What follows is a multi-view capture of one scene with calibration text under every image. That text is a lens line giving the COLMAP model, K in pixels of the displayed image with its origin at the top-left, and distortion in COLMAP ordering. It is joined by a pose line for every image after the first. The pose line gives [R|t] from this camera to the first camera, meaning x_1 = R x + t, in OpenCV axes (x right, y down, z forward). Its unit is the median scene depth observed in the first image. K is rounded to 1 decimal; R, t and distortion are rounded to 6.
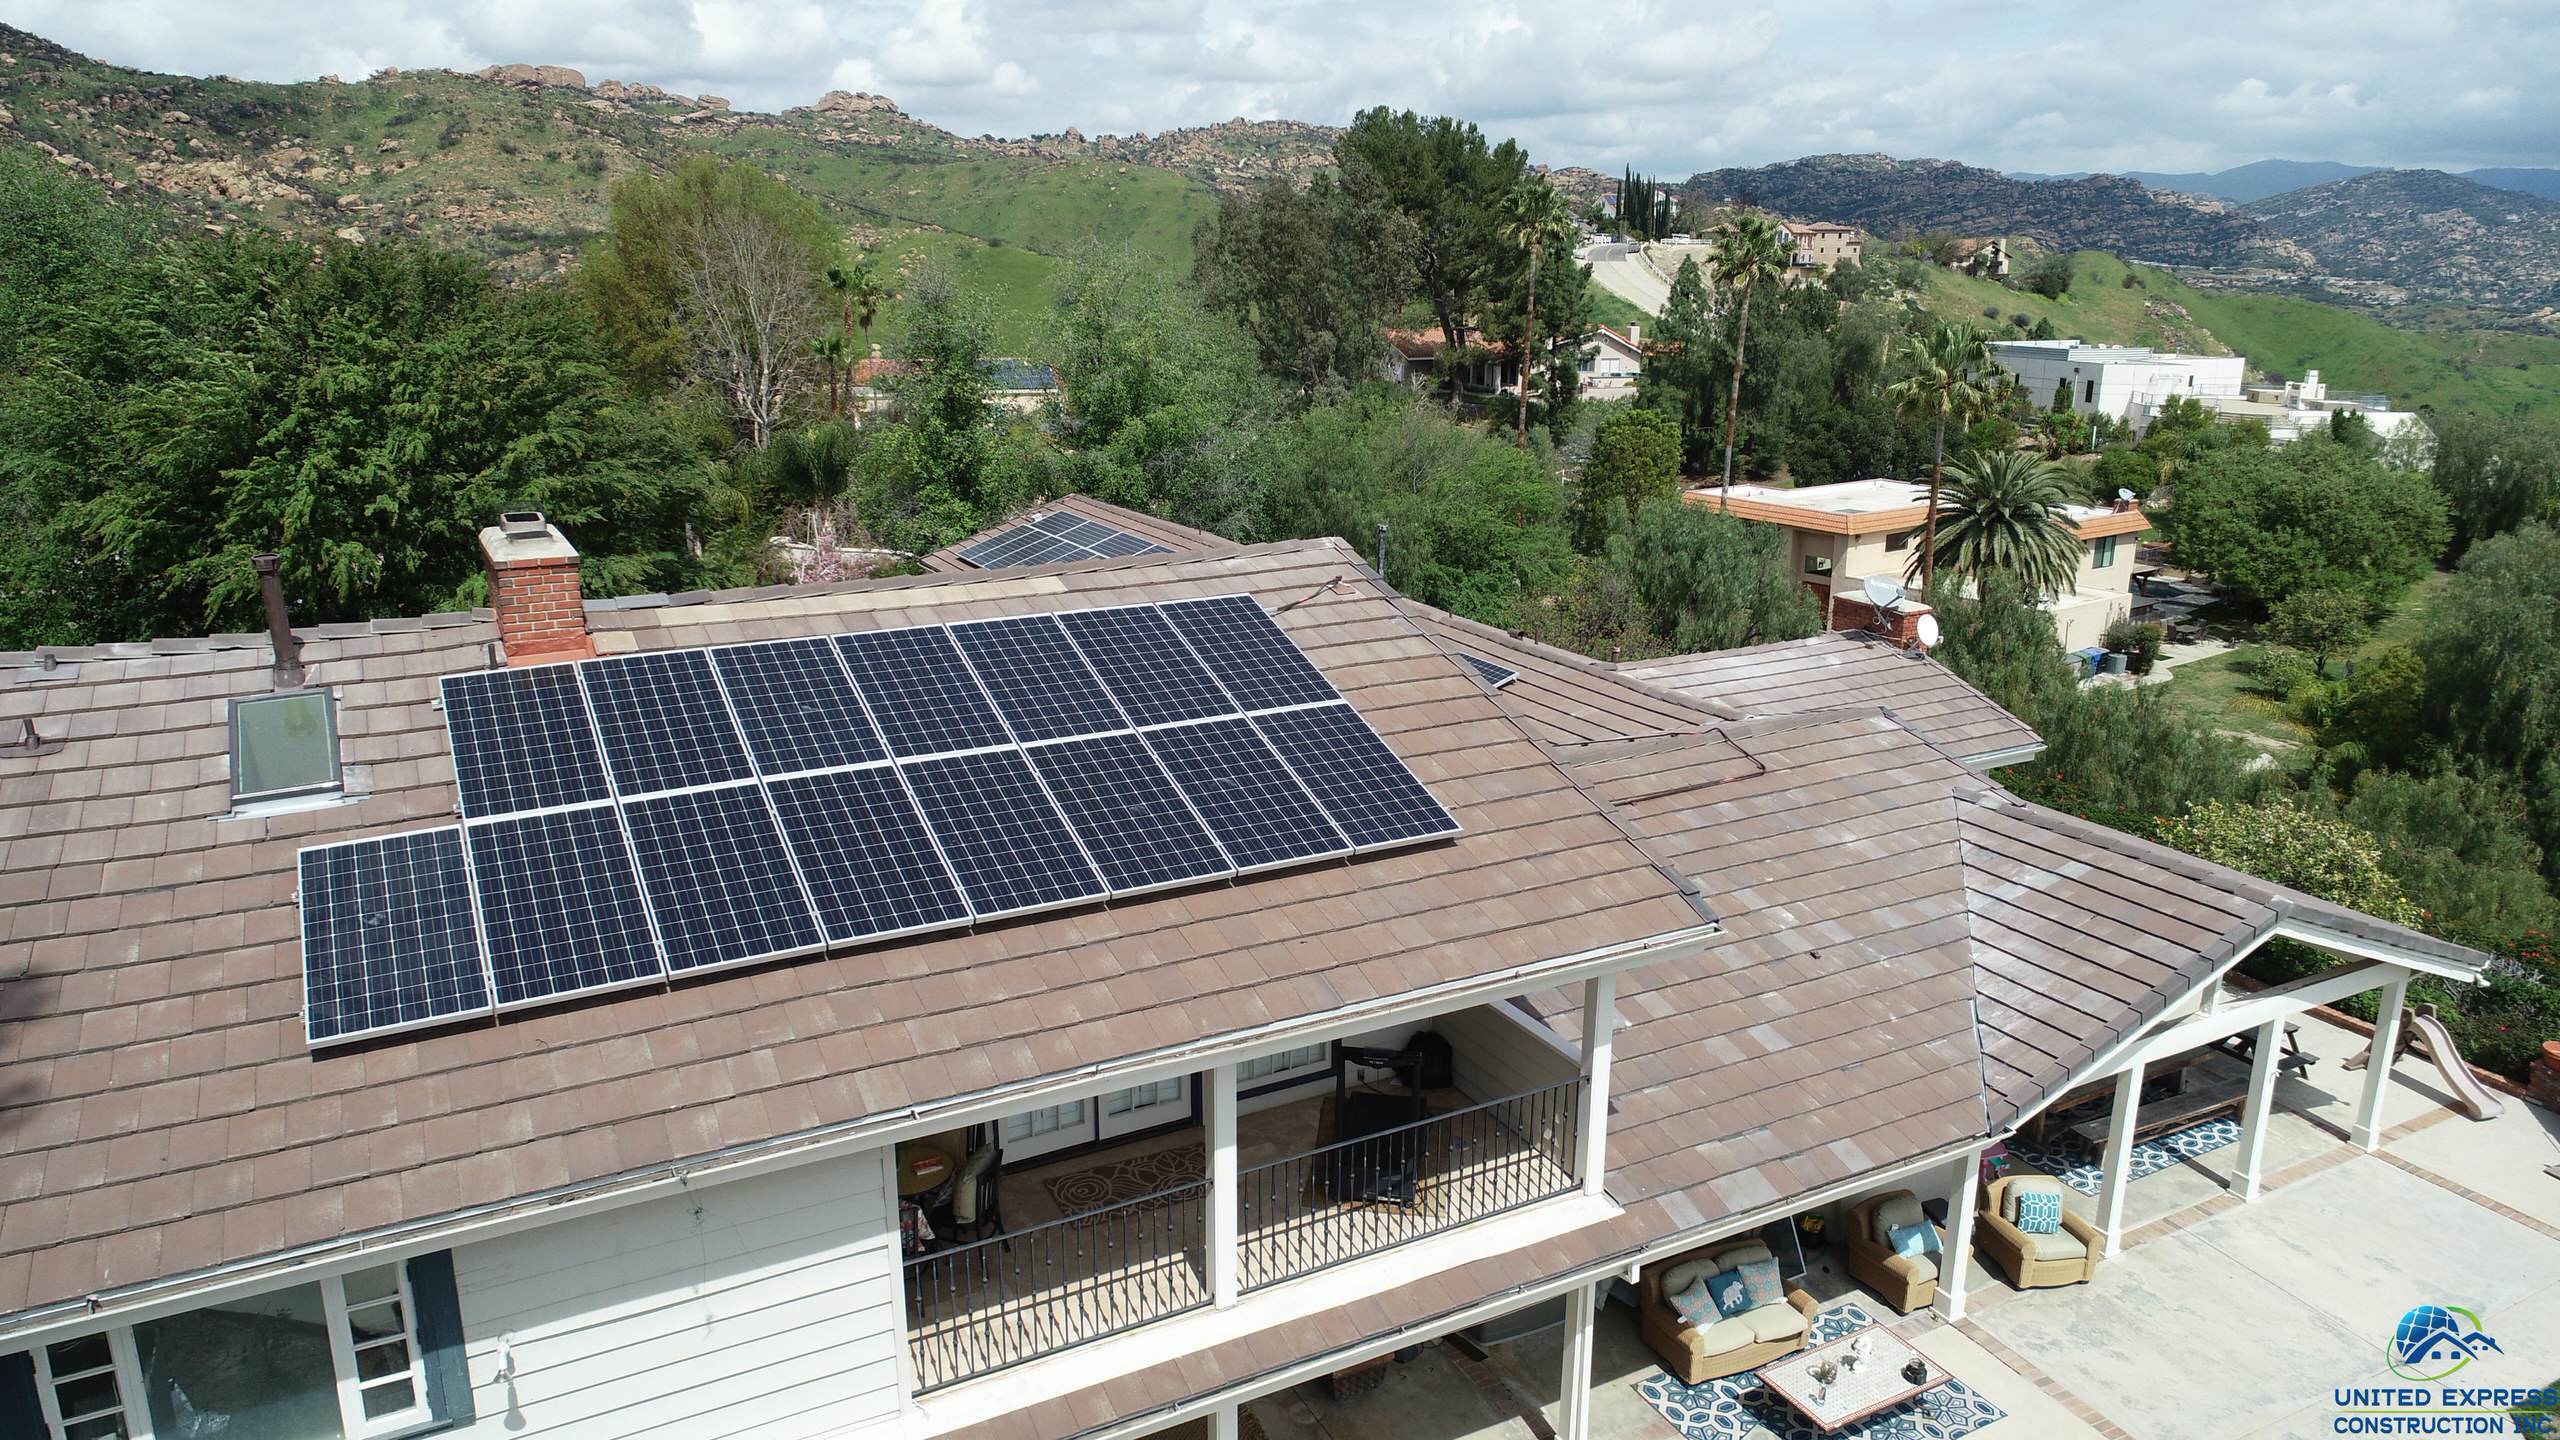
lens RADIAL K [[1701.4, 0, 1281.7], [0, 1701.4, 722.4], [0, 0, 1]] dist [-0.005566, 0.000487]
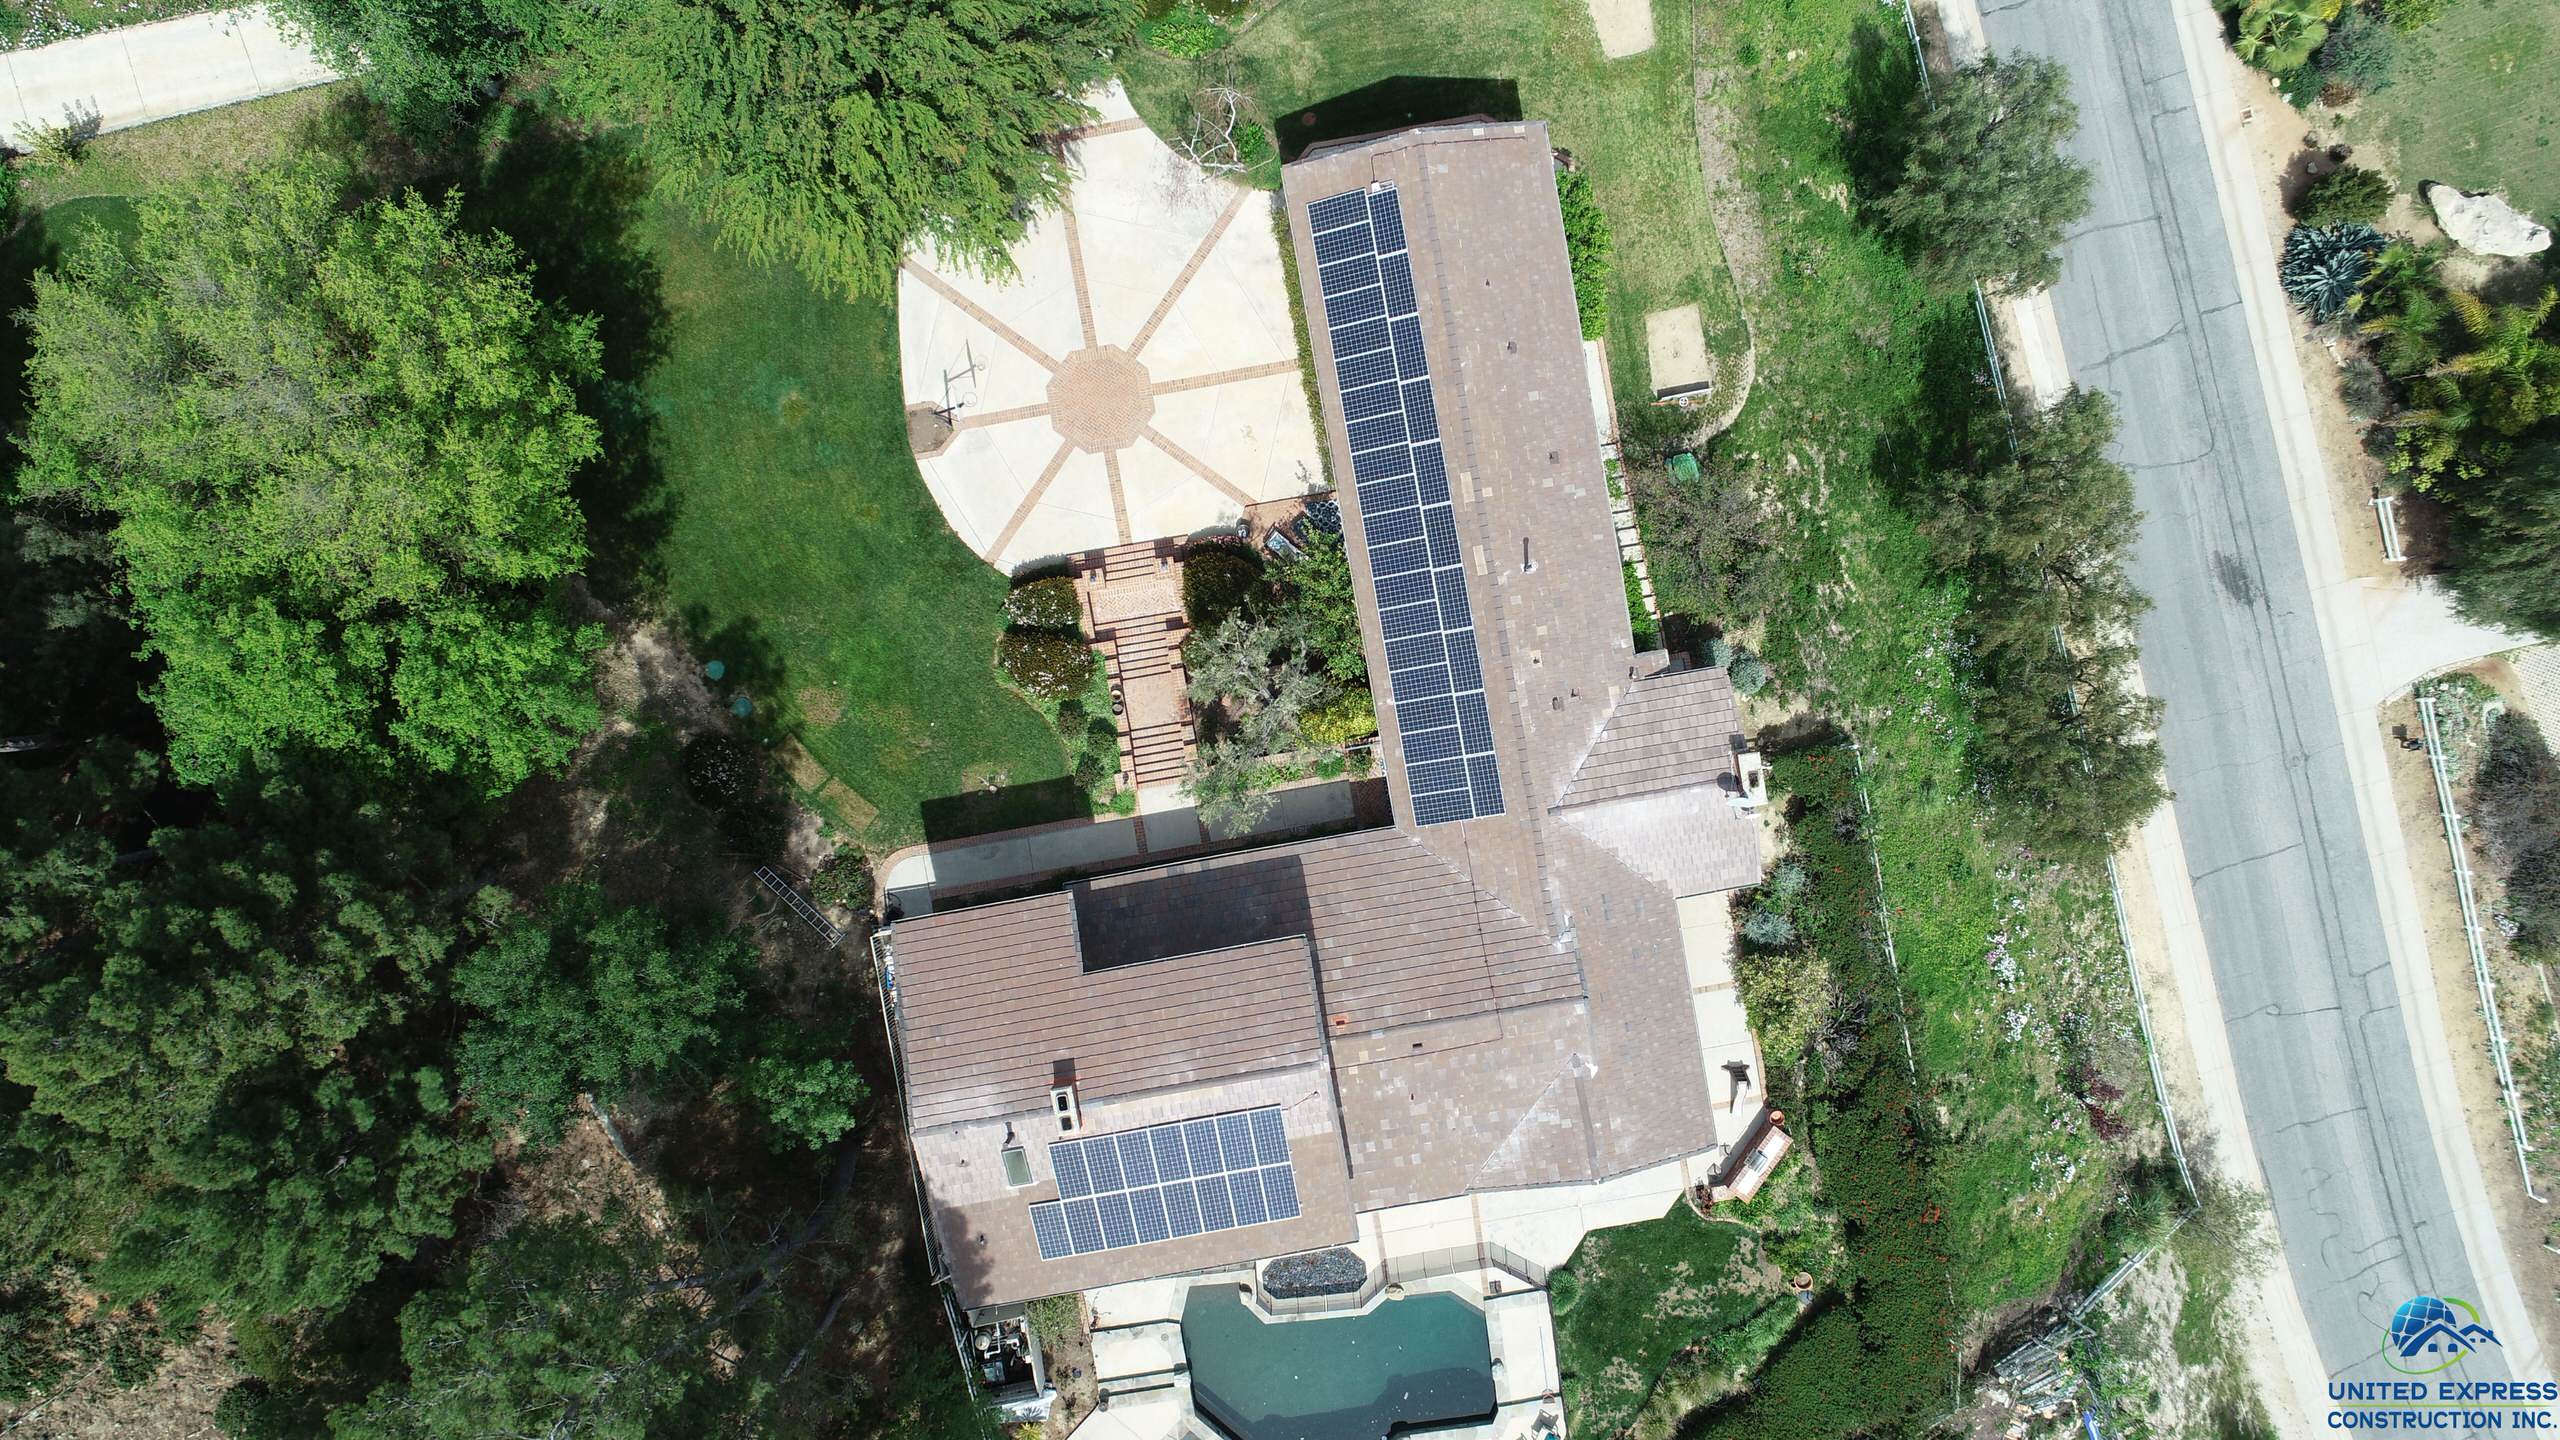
lens RADIAL K [[1742.2, 0, 1275.7], [0, 1742.2, 712.3], [0, 0, 1]] dist [-0.017856, 0.001866]
pose [[0.949234, 0.314522, 0.005578, -0.034521], [-0.083830, 0.235832, 0.968171, -0.420669], [0.303195, -0.919489, 0.250226, 0.109547]]
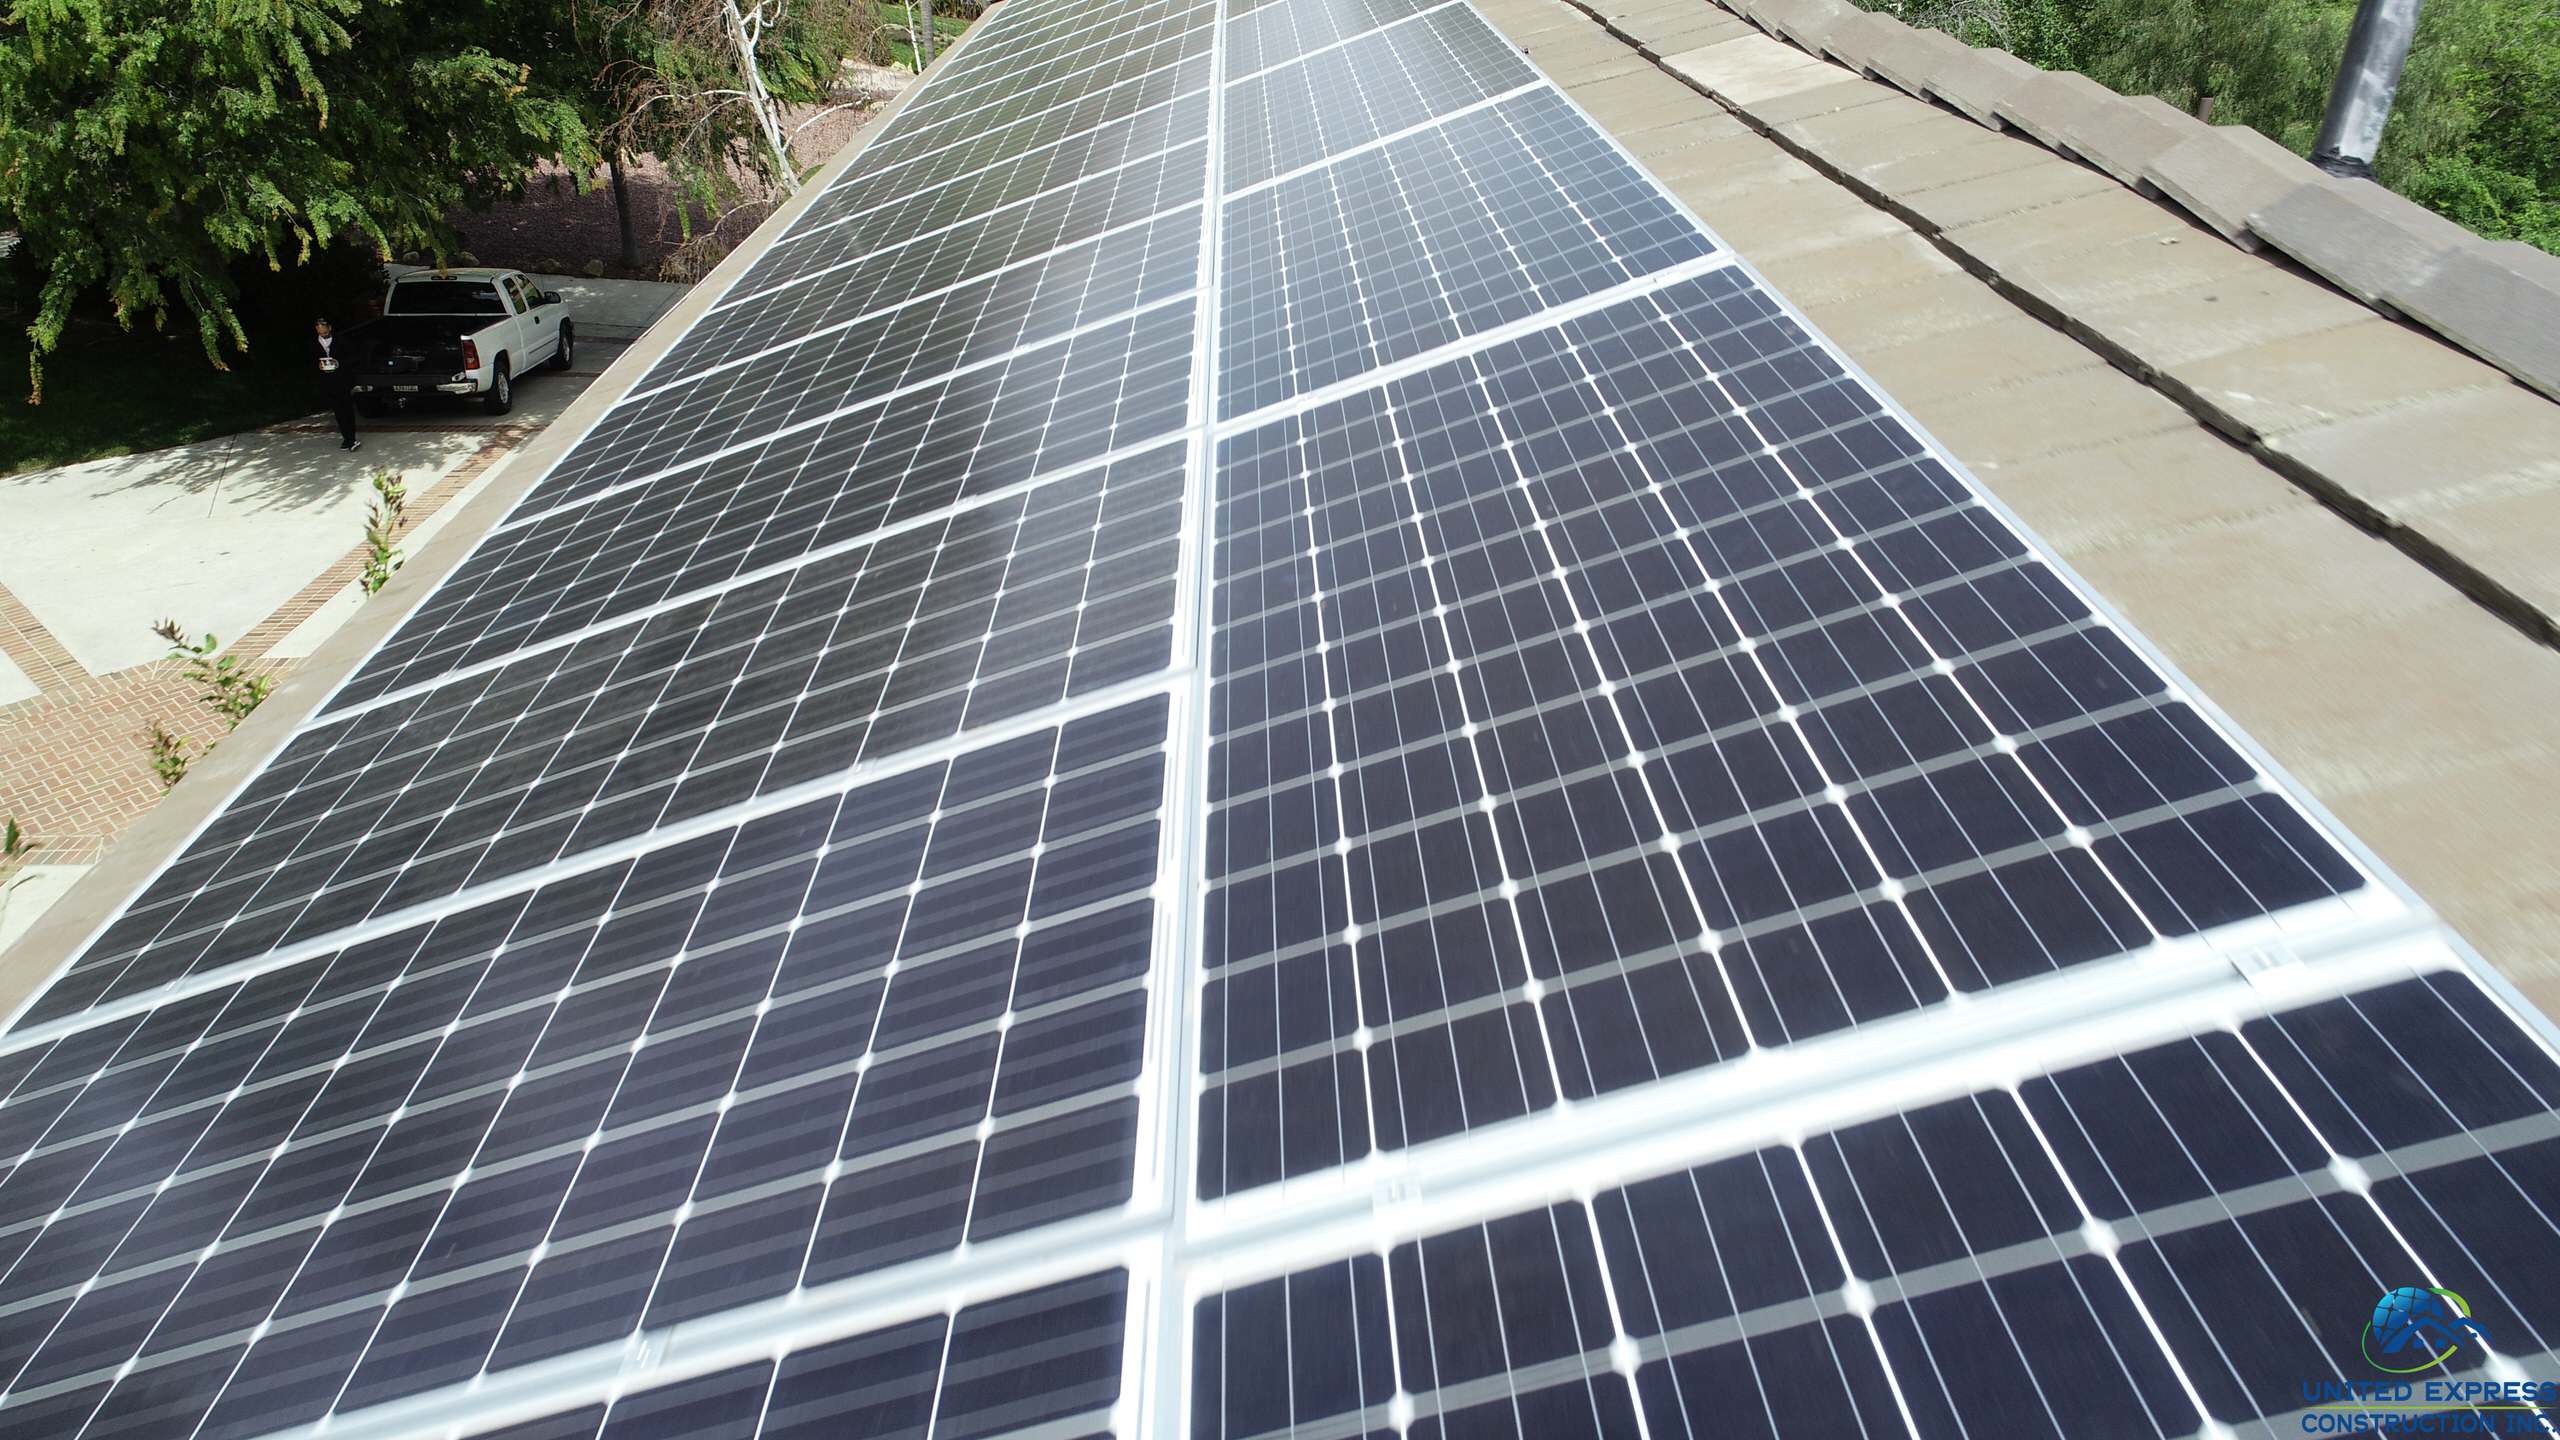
lens RADIAL K [[1699.7, 0, 1282.4], [0, 1699.7, 723.4], [0, 0, 1]] dist [-0.004949, 0.004948]
pose [[0.891536, 0.219331, -0.396306, 0.012200], [-0.119540, 0.957856, 0.261195, -0.016296], [0.436892, -0.185490, 0.880181, 0.225681]]
